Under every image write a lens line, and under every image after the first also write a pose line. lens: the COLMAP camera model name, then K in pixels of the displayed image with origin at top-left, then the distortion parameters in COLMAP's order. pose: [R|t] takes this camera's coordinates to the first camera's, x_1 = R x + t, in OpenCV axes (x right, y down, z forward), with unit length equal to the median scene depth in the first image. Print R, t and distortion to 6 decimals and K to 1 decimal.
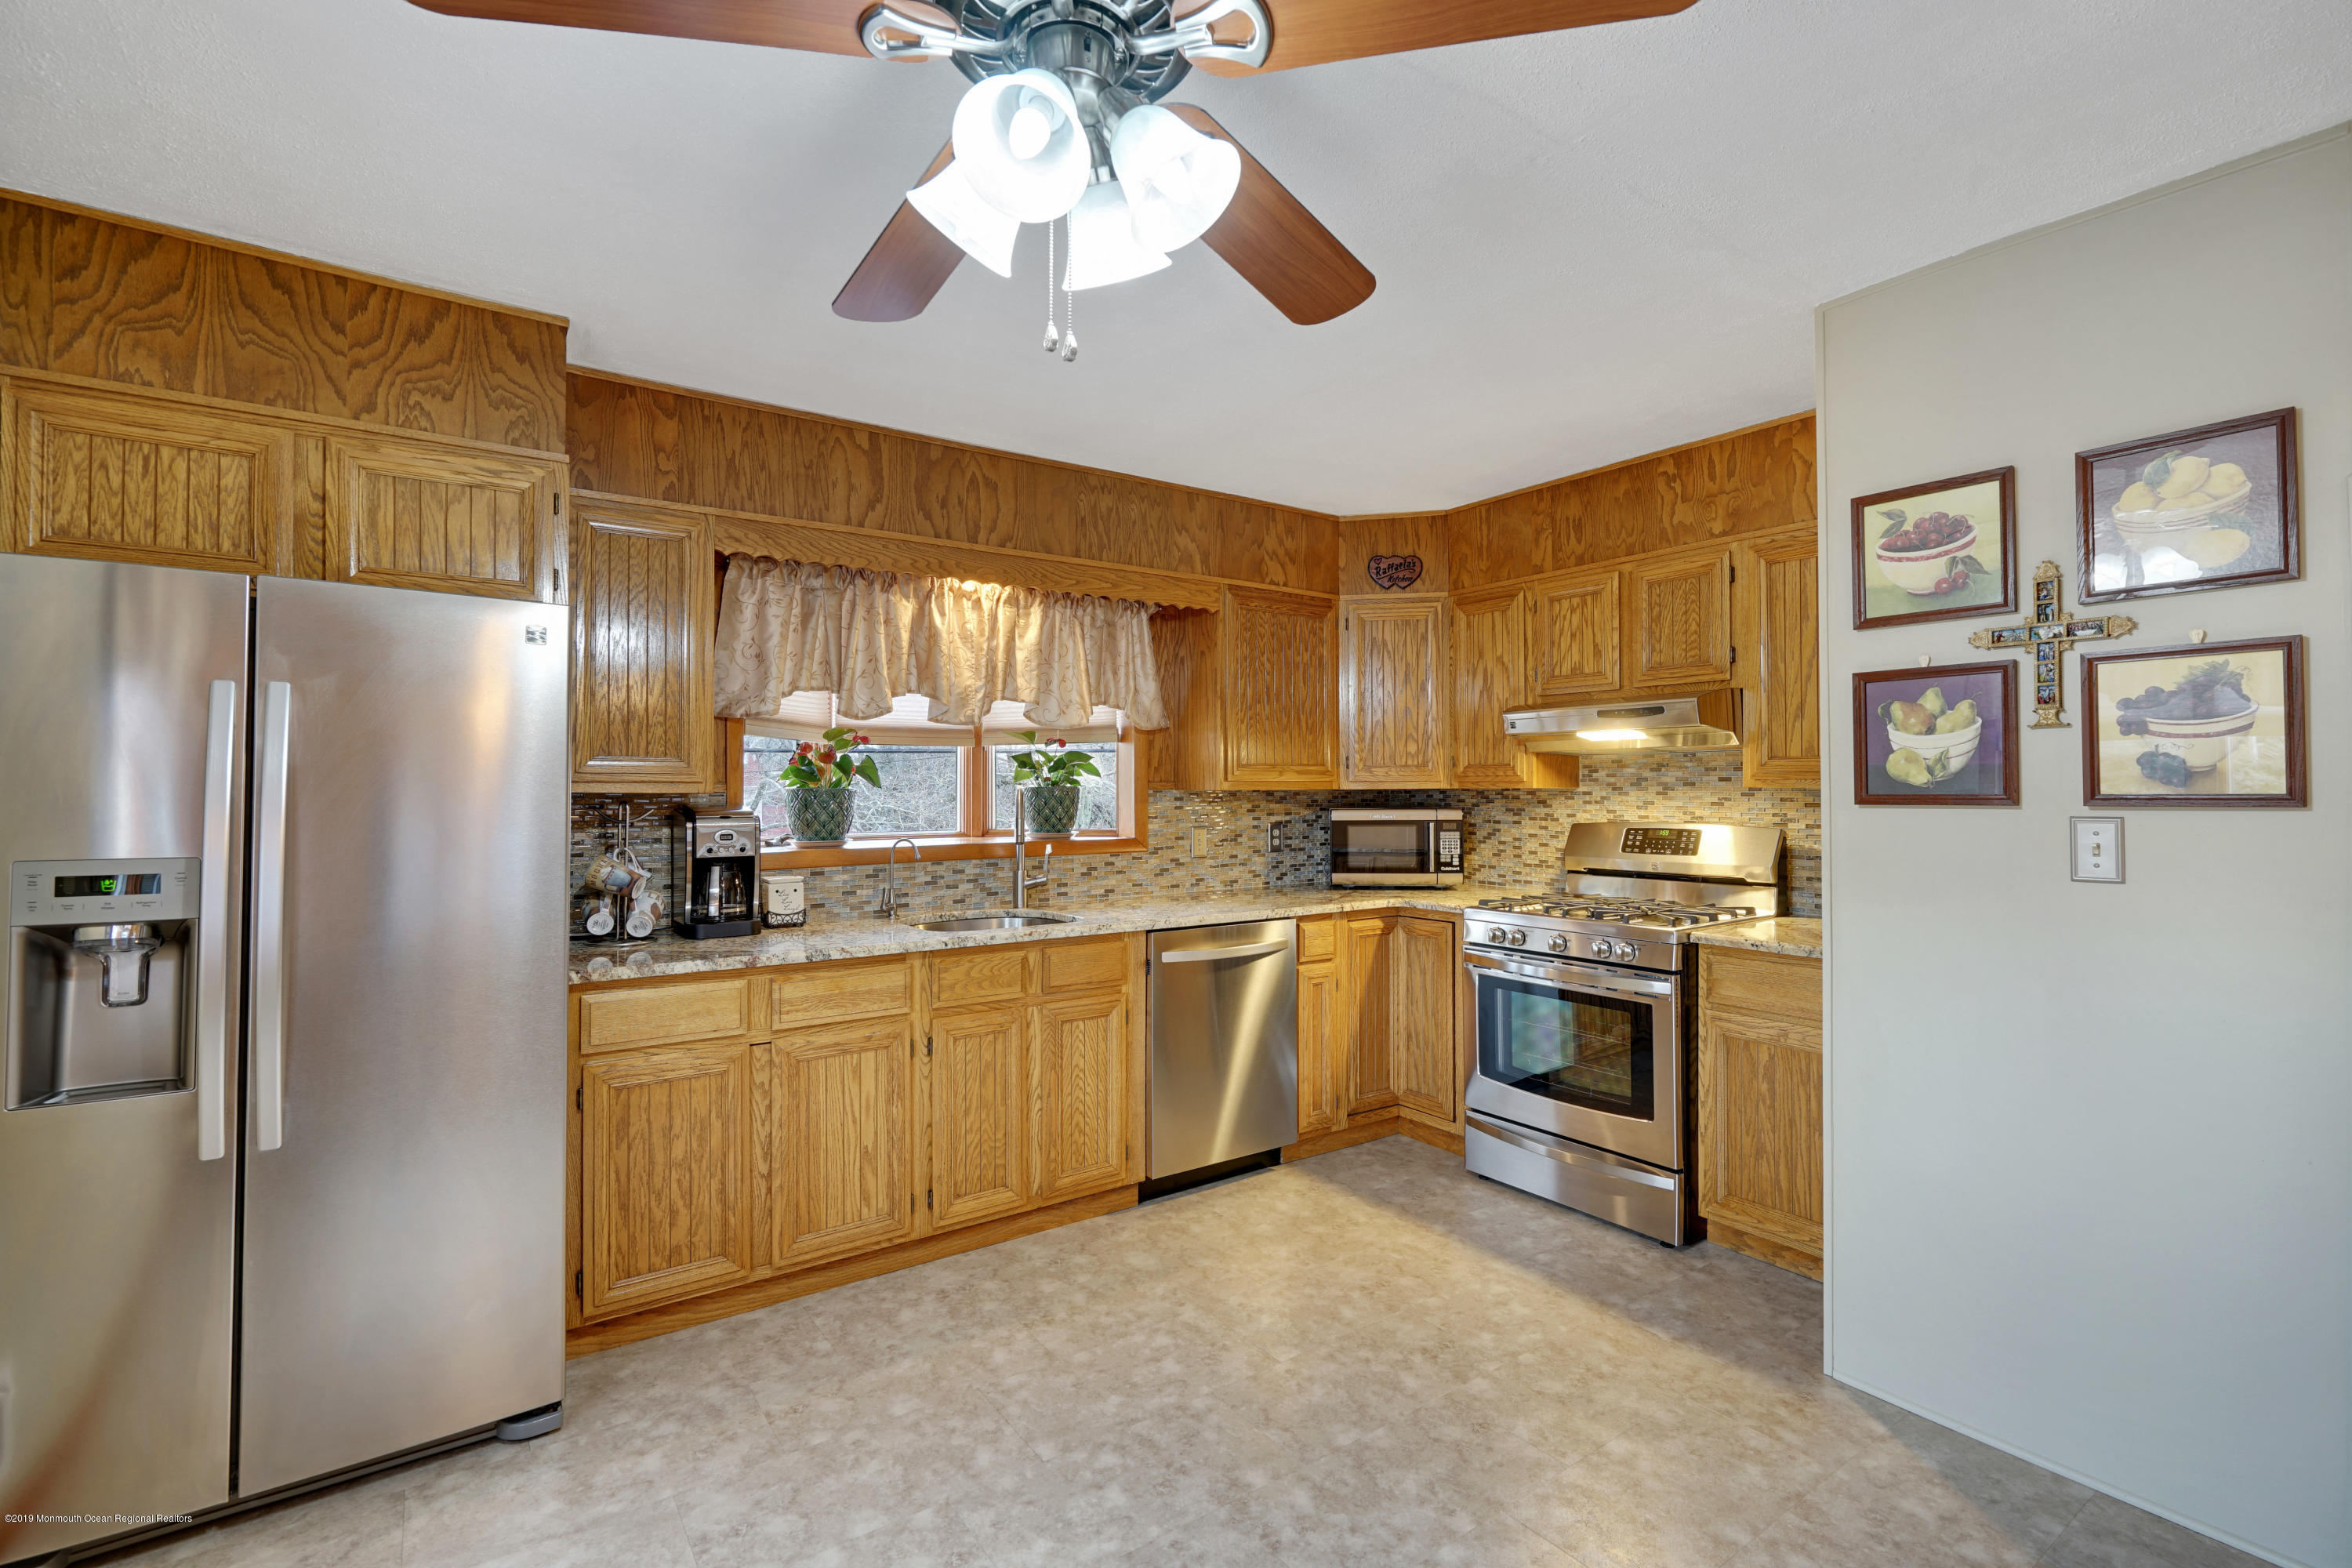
lens RADIAL K [[1069.6, 0, 1176.5], [0, 1069.6, 781.1], [0, 0, 1]] dist [-0.009301, 0.003253]
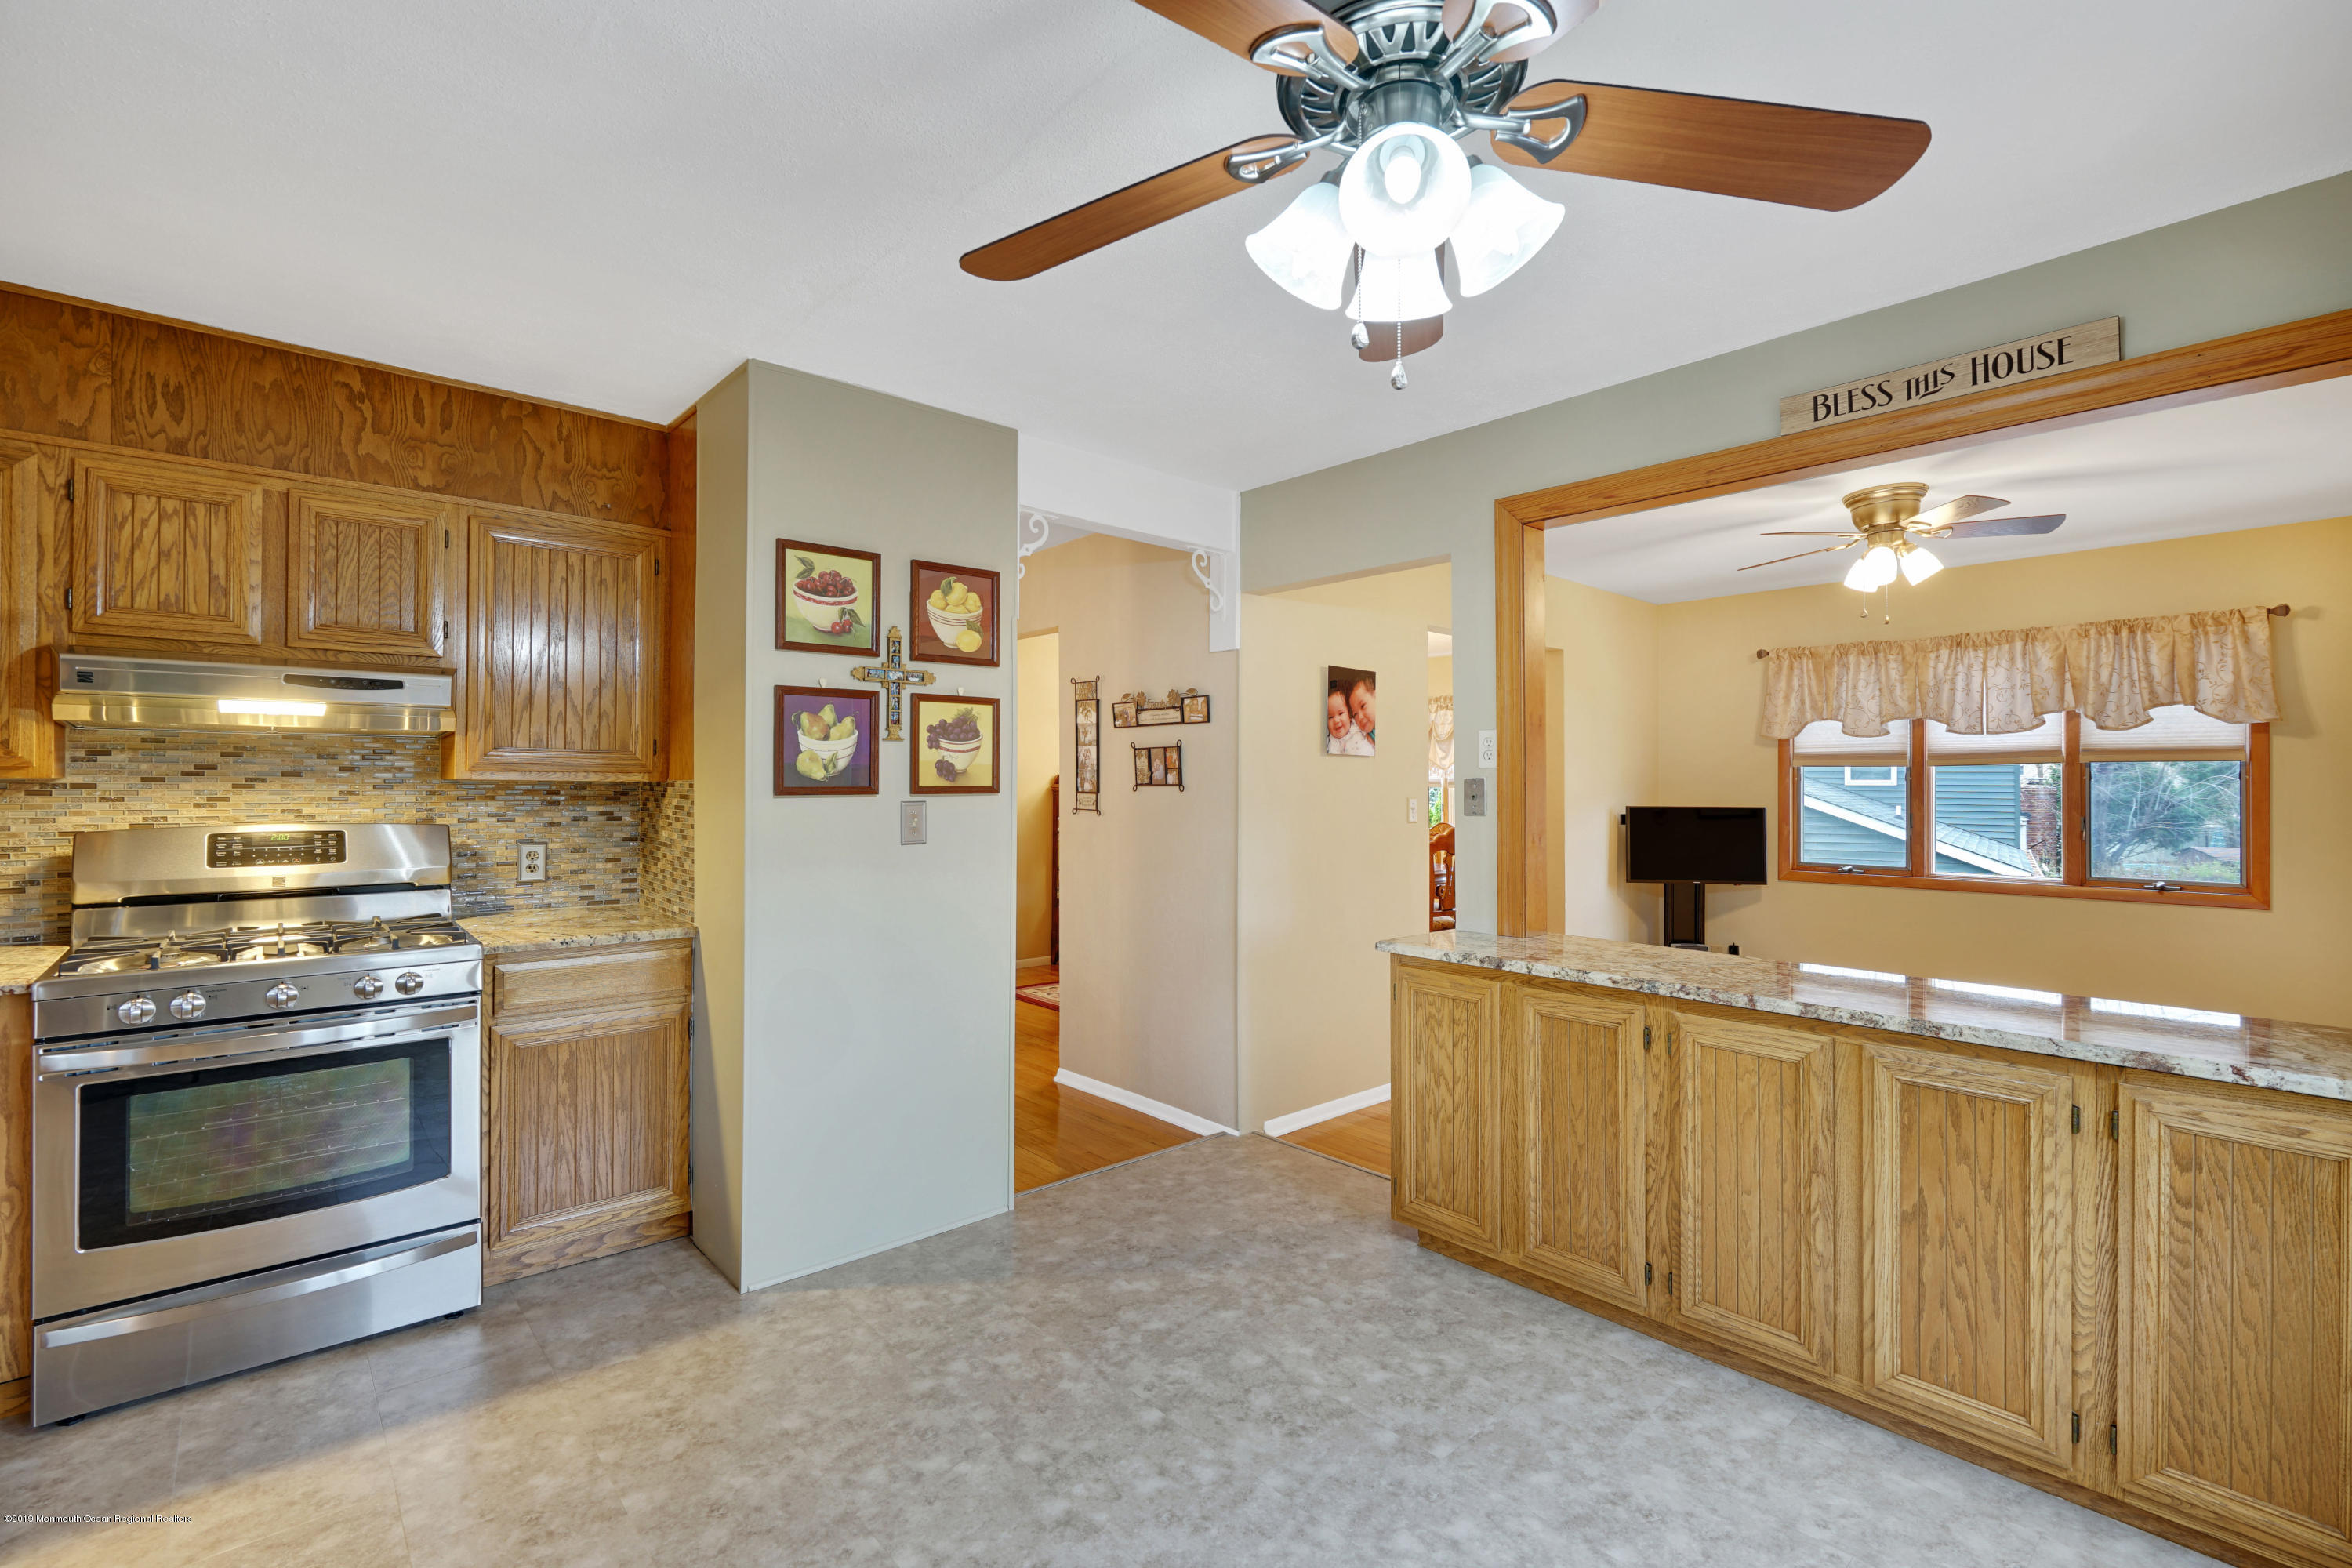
lens RADIAL K [[1069.6, 0, 1167.4], [0, 1069.6, 781.5], [0, 0, 1]] dist [-0.009301, 0.003253]
pose [[-0.125398, 0.000130, 0.992107, -0.435896], [-0.010820, 0.999940, -0.001499, 0.002480], [-0.992048, -0.010922, -0.125389, 0.518667]]
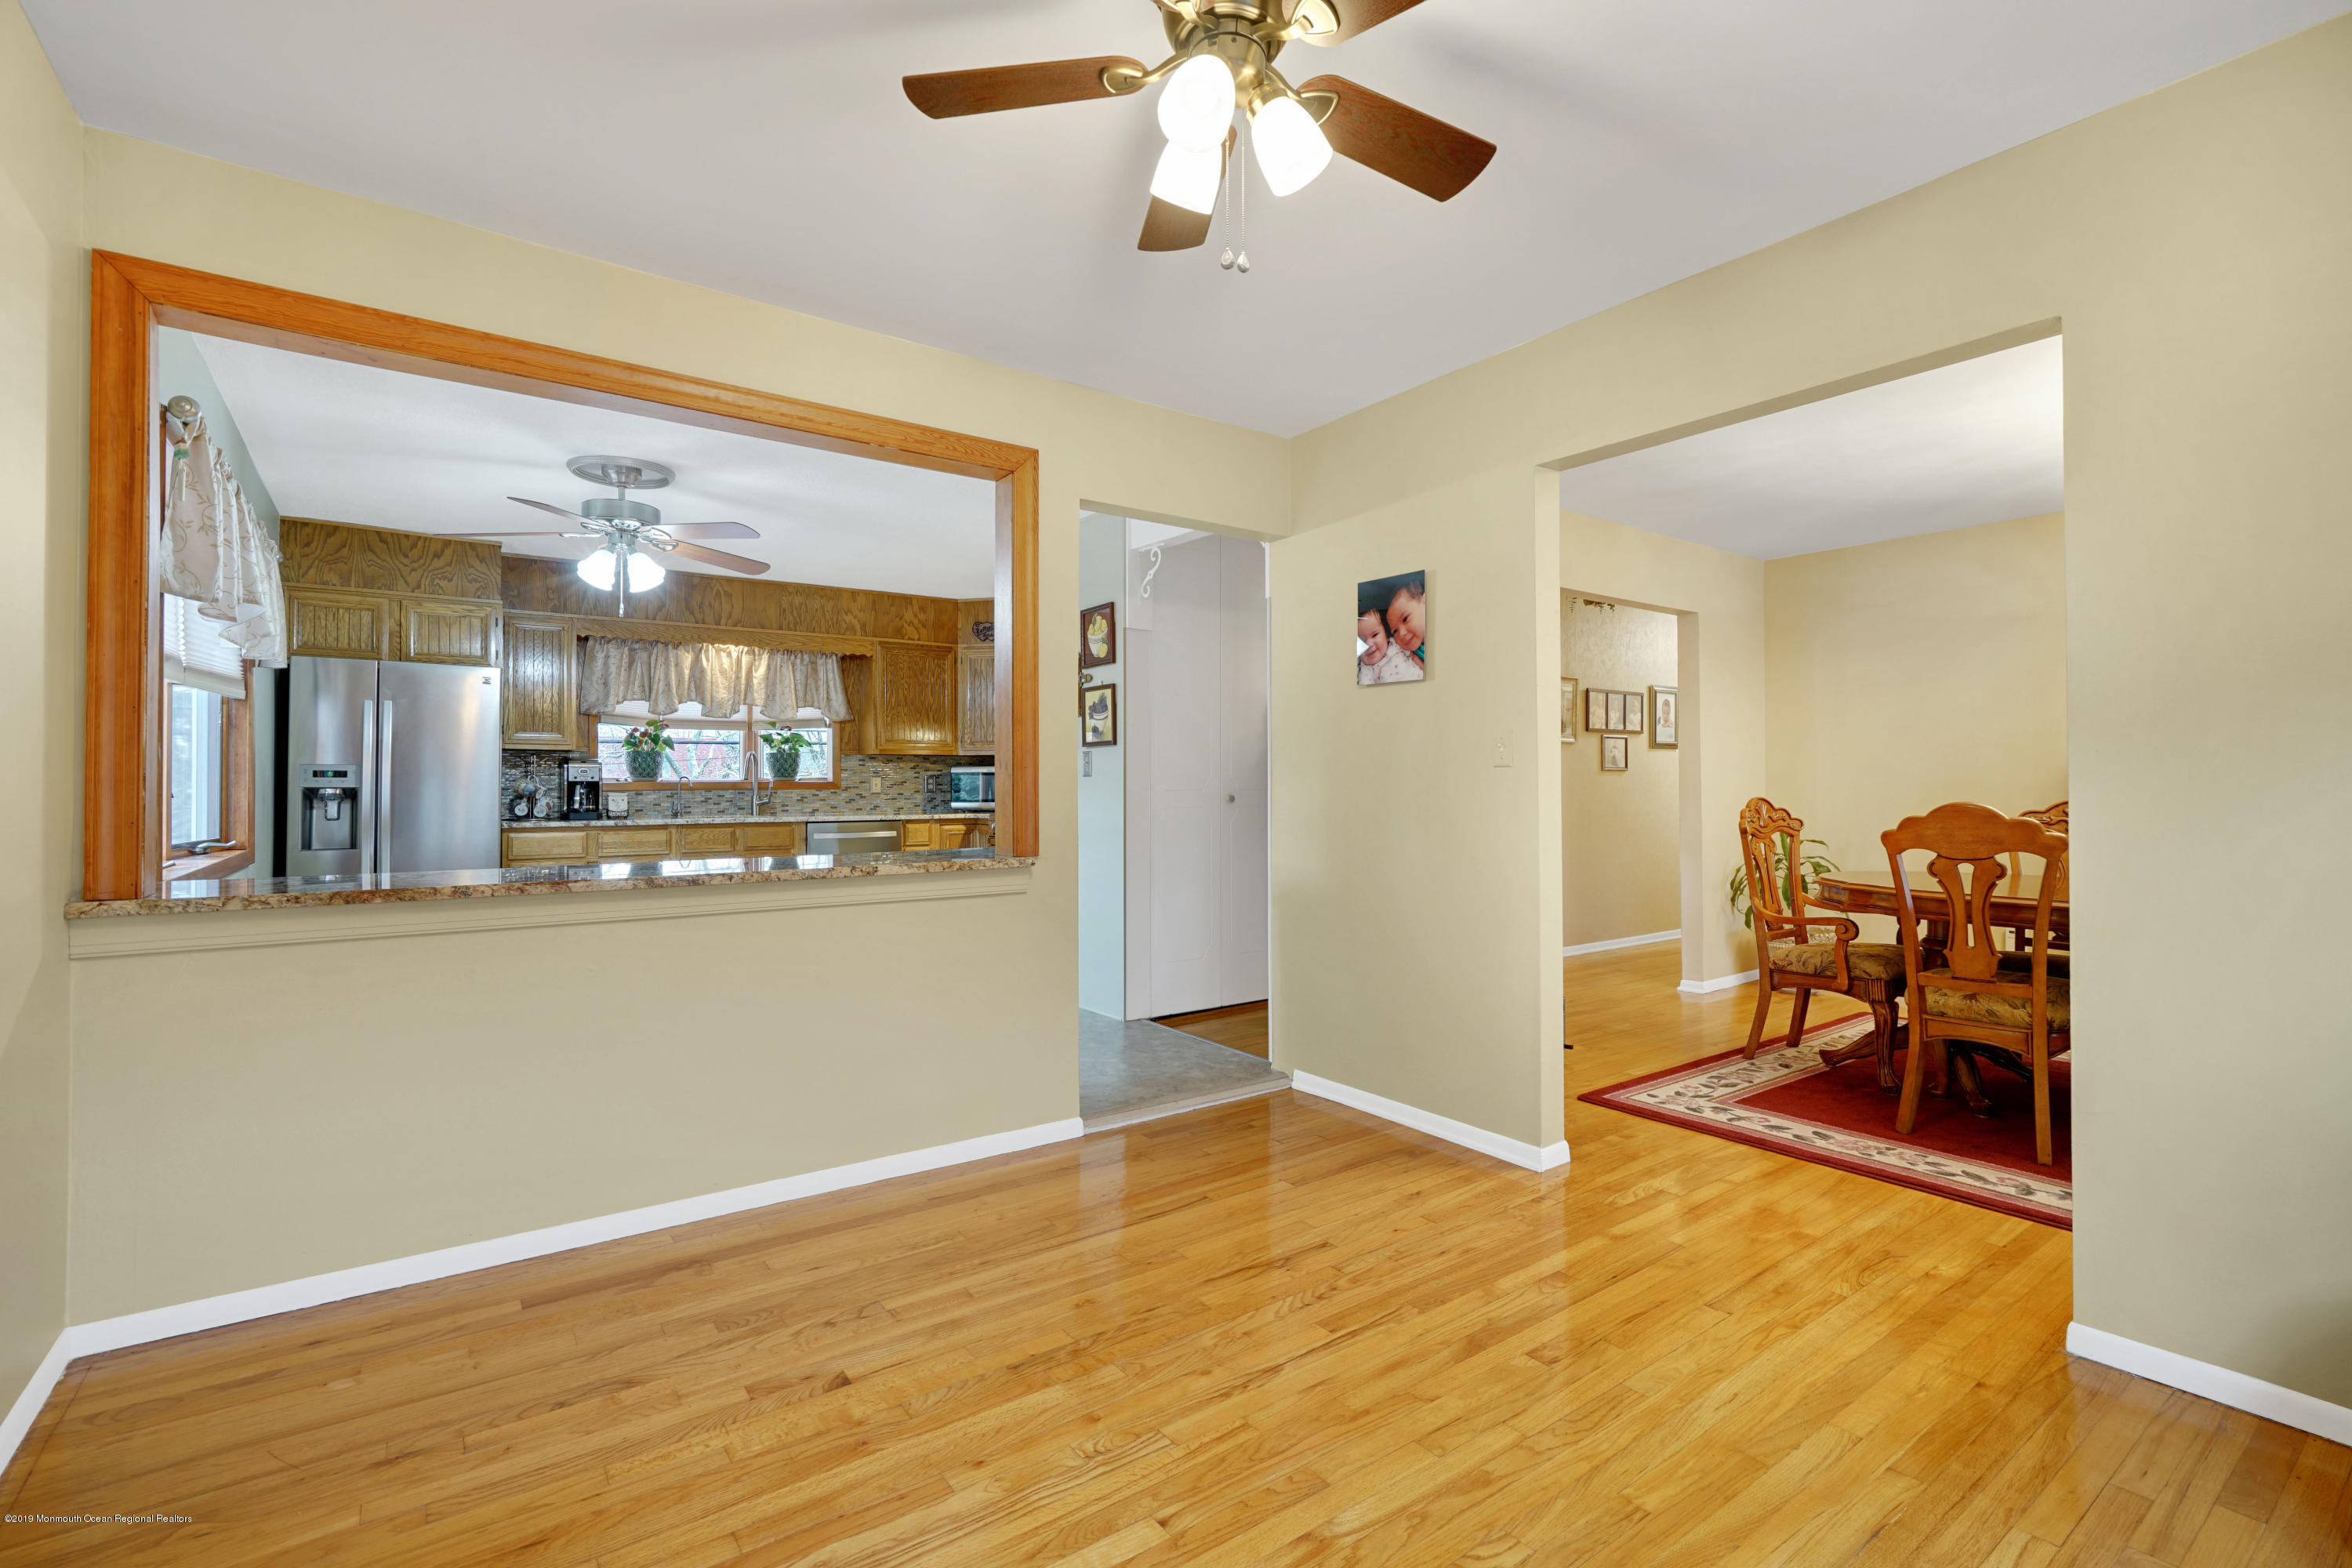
lens RADIAL K [[1069.6, 0, 1181.8], [0, 1069.6, 782.1], [0, 0, 1]] dist [-0.009301, 0.003253]
pose [[0.999943, -0.001690, 0.010529, 0.665165], [0.001672, 0.999997, 0.001708, 0.065627], [-0.010532, -0.001690, 0.999943, -1.006329]]
